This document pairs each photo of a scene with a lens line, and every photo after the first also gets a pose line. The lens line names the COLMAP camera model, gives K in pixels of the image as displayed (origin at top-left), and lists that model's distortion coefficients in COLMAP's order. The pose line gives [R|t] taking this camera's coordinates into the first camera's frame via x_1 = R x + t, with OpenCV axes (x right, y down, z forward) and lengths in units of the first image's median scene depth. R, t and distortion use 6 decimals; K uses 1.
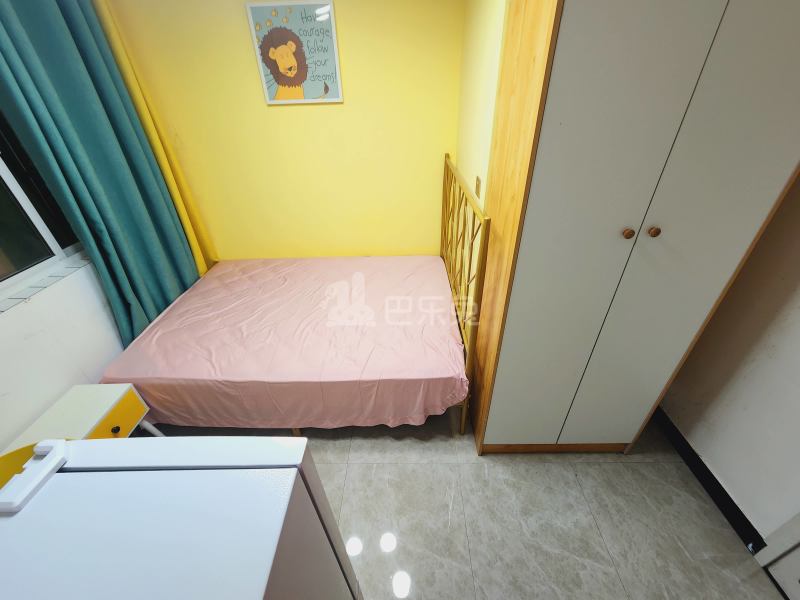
lens RADIAL K [[328.8, 0, 398.1], [0, 328.8, 301.8], [0, 0, 1]] dist [0.001922, 0.000630]
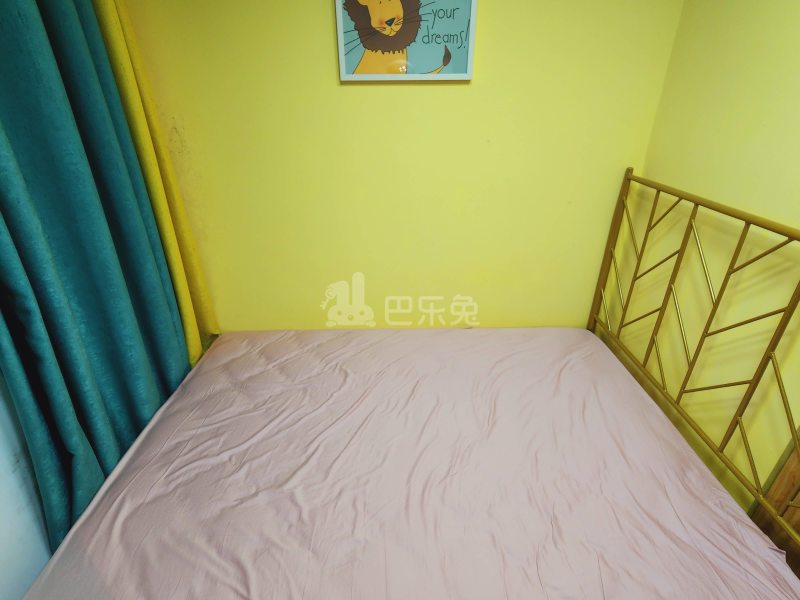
lens RADIAL K [[402.6, 0, 400.7], [0, 402.6, 303.4], [0, 0, 1]] dist [0.001120, -0.000727]
pose [[0.999393, 0.009347, 0.033560, -0.316126], [-0.005789, 0.994497, -0.104601, -0.136130], [-0.034353, 0.104343, 0.993948, 0.333993]]
